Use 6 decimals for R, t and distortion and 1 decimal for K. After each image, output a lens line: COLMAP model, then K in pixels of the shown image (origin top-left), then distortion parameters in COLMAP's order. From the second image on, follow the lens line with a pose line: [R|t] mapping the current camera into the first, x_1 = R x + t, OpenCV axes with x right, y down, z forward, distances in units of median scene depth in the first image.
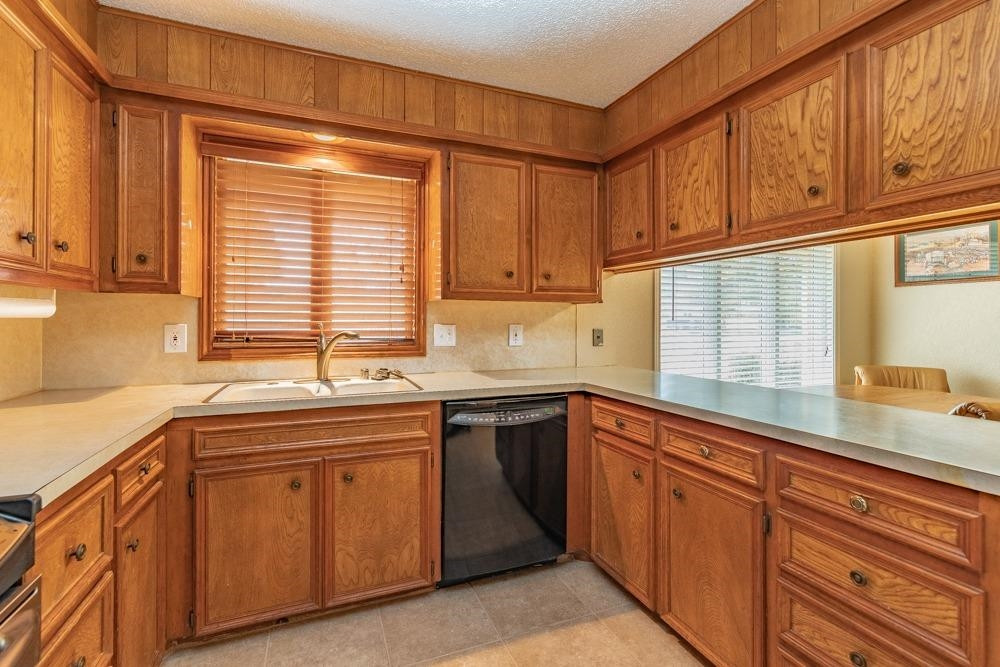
lens RADIAL K [[454.8, 0, 498.4], [0, 454.8, 318.1], [0, 0, 1]] dist [0.002438, 0.000234]
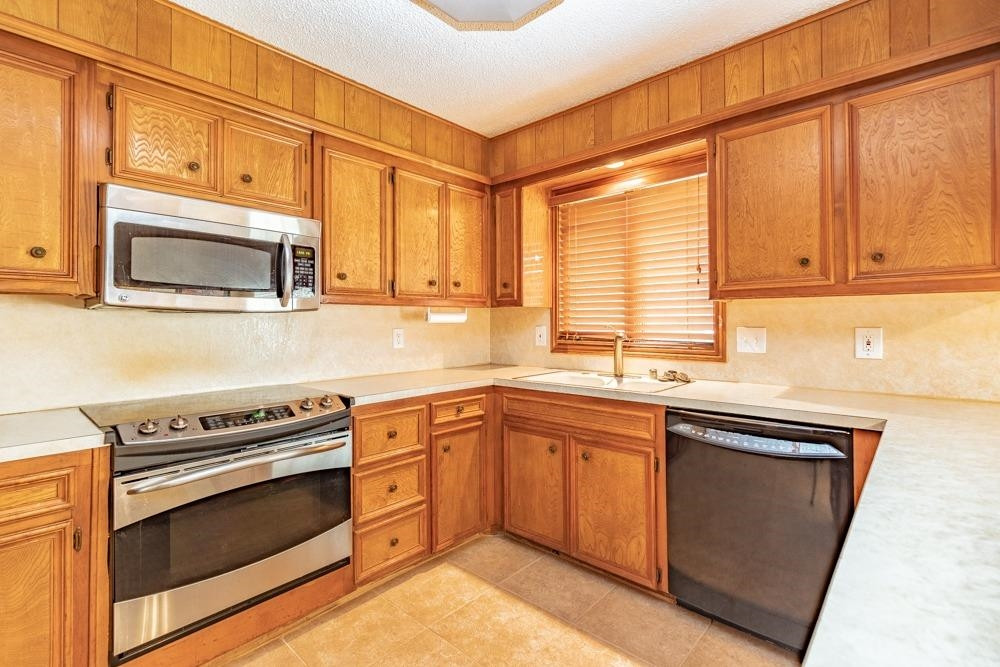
lens RADIAL K [[454.8, 0, 498.4], [0, 454.8, 318.1], [0, 0, 1]] dist [0.002438, 0.000234]
pose [[0.435460, -0.013714, -0.900104, 0.527812], [0.008822, 0.999901, -0.010967, 0.001453], [0.900165, -0.003165, 0.435538, 0.230103]]
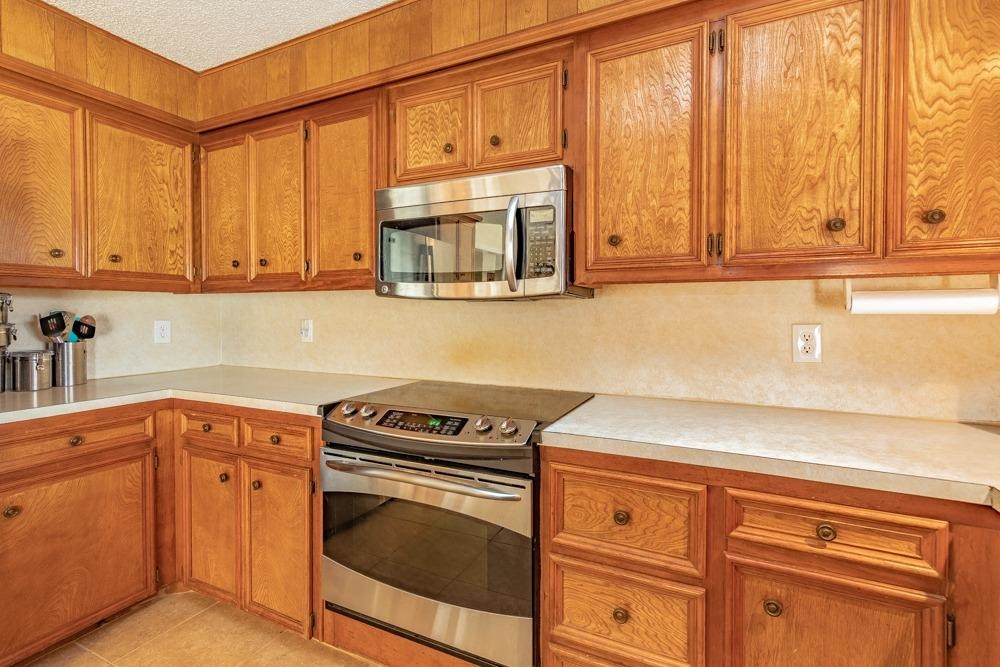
lens RADIAL K [[454.8, 0, 498.4], [0, 454.8, 318.1], [0, 0, 1]] dist [0.002438, 0.000234]
pose [[-0.734182, 0.004174, -0.678940, 0.037418], [-0.001966, 0.999964, 0.008273, 0.000677], [0.678950, 0.007409, -0.734148, 0.717304]]
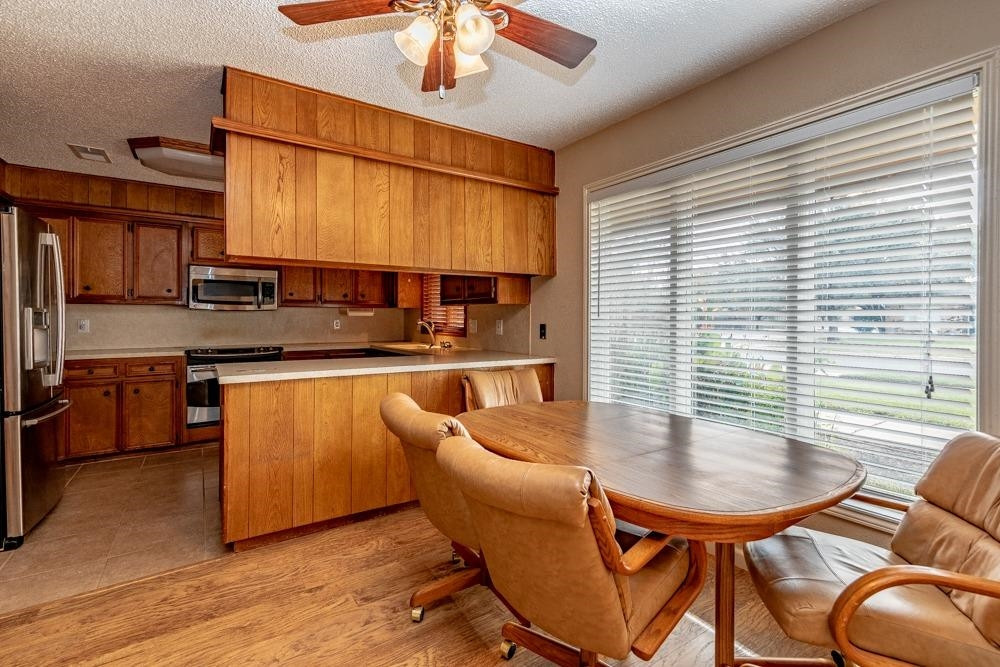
lens RADIAL K [[454.8, 0, 498.4], [0, 454.8, 318.1], [0, 0, 1]] dist [0.002438, 0.000234]
pose [[0.200727, -0.000924, -0.979647, 1.799275], [0.000859, 0.999999, -0.000767, 0.011803], [0.979647, -0.000688, 0.200728, 0.888384]]
